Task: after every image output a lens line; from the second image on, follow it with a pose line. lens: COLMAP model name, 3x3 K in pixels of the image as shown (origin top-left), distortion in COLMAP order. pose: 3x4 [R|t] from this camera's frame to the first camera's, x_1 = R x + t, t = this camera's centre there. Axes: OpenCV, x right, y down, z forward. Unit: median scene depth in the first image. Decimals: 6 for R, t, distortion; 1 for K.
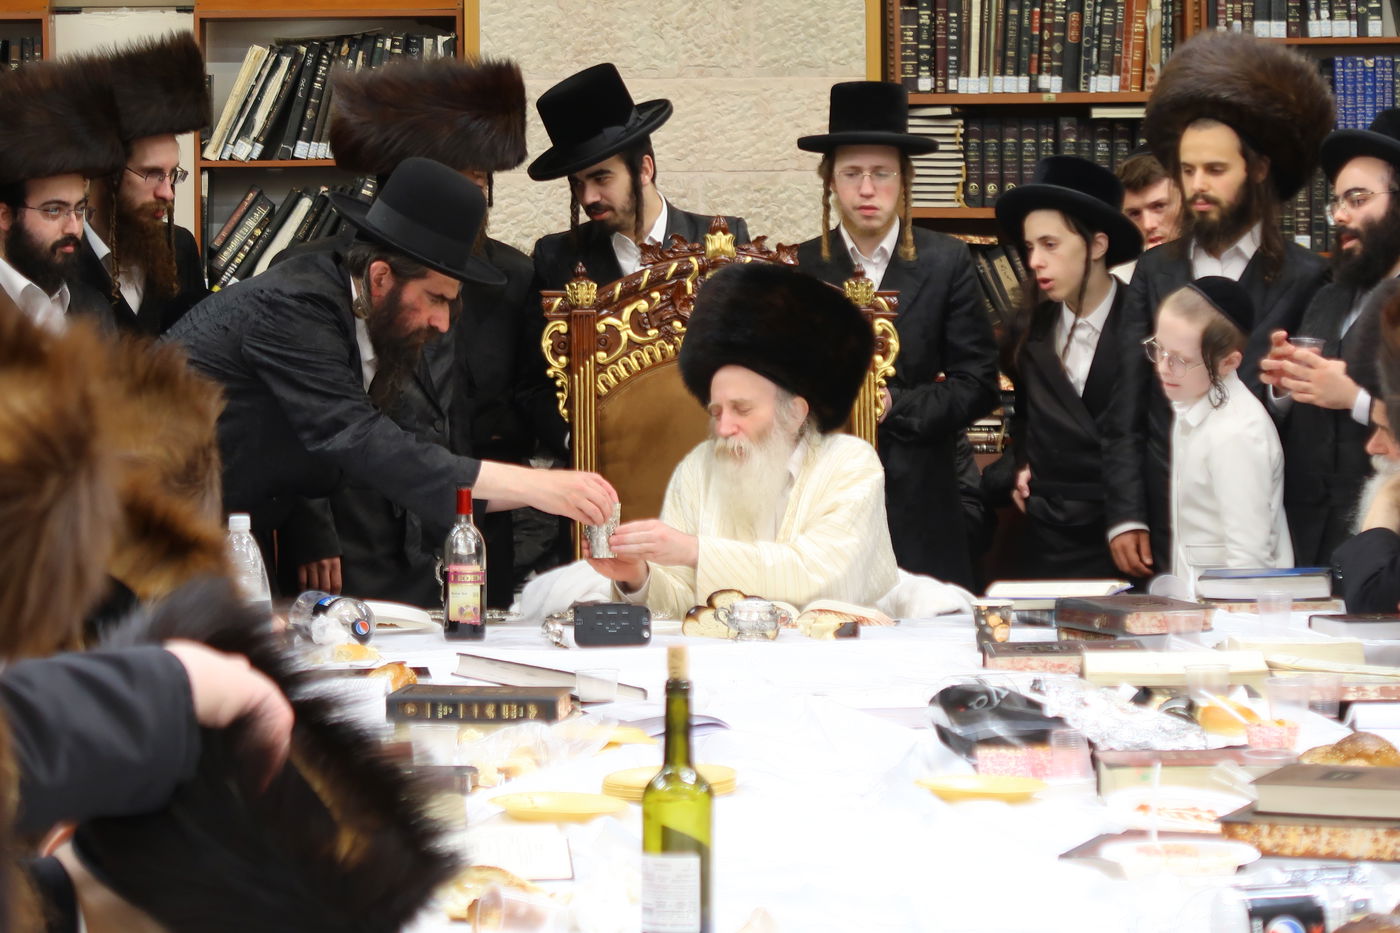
lens RADIAL K [[5014.5, 0, 697.3], [0, 5014.5, 464.3], [0, 0, 1]] dist [0.053194, -0.440900]
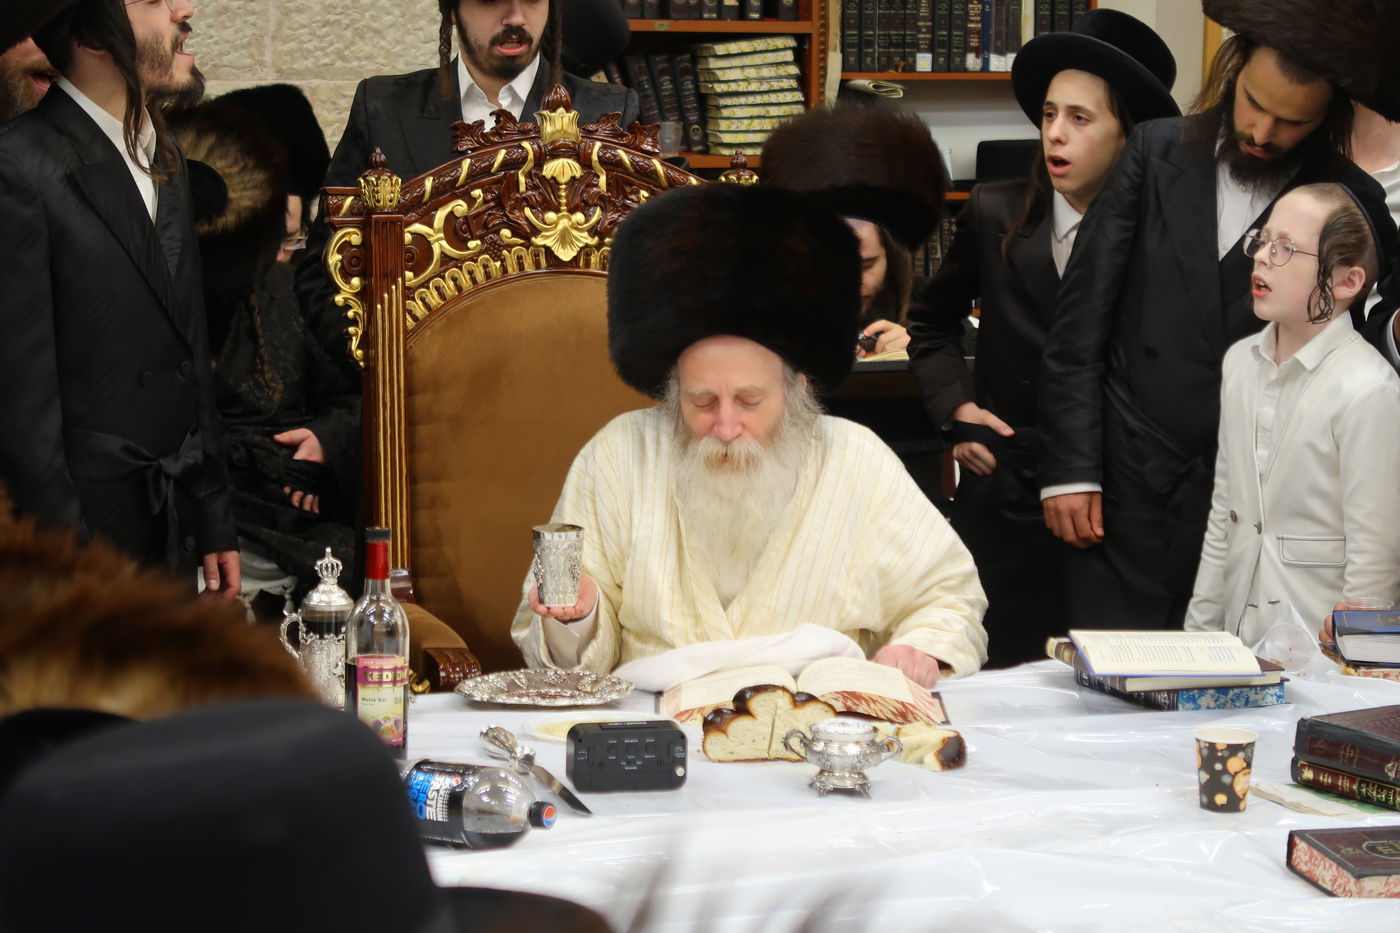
lens RADIAL K [[3958.2, 0, 675.3], [0, 3958.2, 464.4], [0, 0, 1]] dist [0.024906, -0.319840]
pose [[0.976085, -0.007004, 0.217278, -0.106285], [-0.011954, 0.996239, 0.085815, -0.044096], [-0.217062, -0.086360, 0.972330, 0.420752]]
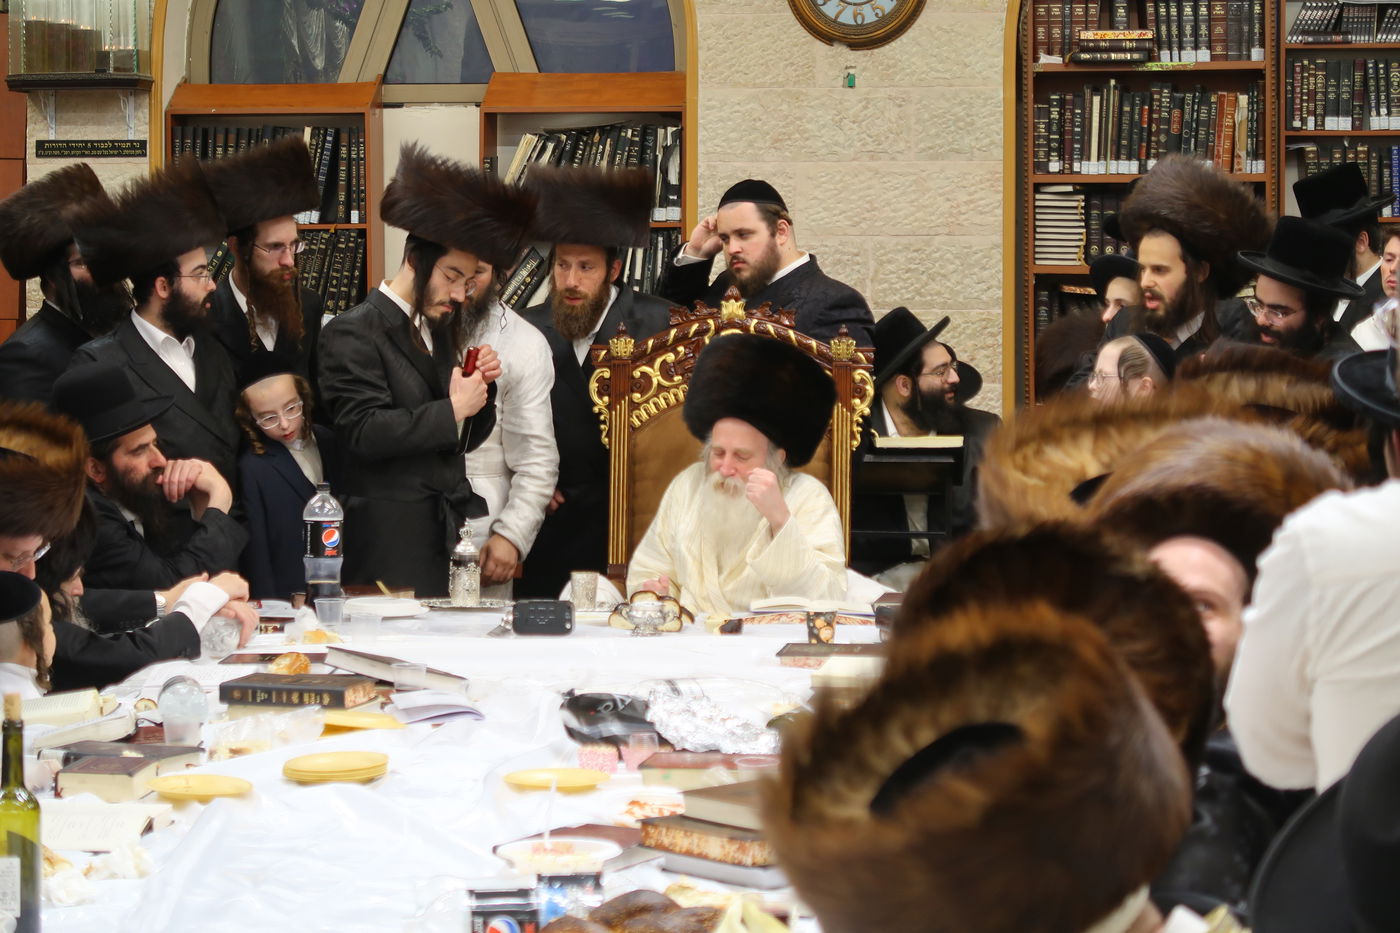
lens RADIAL K [[3959.3, 0, 665.5], [0, 3959.3, 465.2], [0, 0, 1]] dist [0.038989, -0.501055]
pose [[0.986114, 0.018011, -0.165088, 0.153224], [-0.015878, 0.999773, 0.014235, -0.018461], [0.165306, -0.011416, 0.986176, 0.009906]]
